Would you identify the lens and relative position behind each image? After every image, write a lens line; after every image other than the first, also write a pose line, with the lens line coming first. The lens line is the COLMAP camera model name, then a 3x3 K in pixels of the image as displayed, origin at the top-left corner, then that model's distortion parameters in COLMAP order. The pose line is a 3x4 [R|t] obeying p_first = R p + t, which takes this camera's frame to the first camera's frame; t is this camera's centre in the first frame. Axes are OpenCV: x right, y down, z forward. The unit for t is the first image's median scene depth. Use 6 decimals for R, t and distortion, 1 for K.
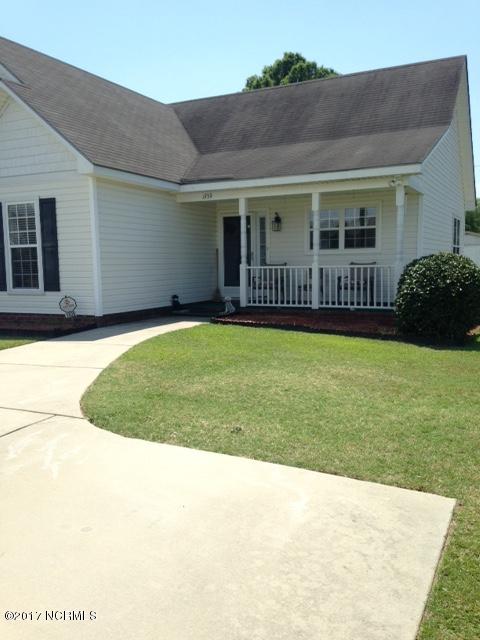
lens RADIAL K [[581.6, 0, 240.0], [0, 581.6, 320.0], [0, 0, 1]] dist [0.000677, -0.000917]
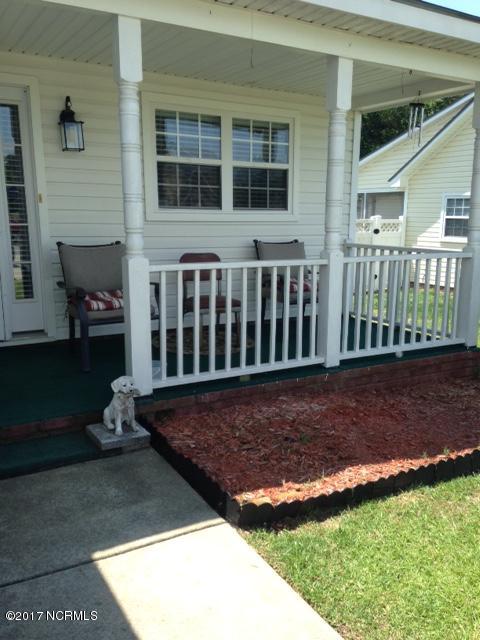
lens RADIAL K [[581.6, 0, 240.0], [0, 581.6, 320.0], [0, 0, 1]] dist [0.000677, -0.000917]
pose [[0.535584, -0.120597, 0.835827, -0.206226], [0.057439, 0.992661, 0.106420, -0.086420], [-0.842527, -0.008987, 0.538580, 0.762681]]
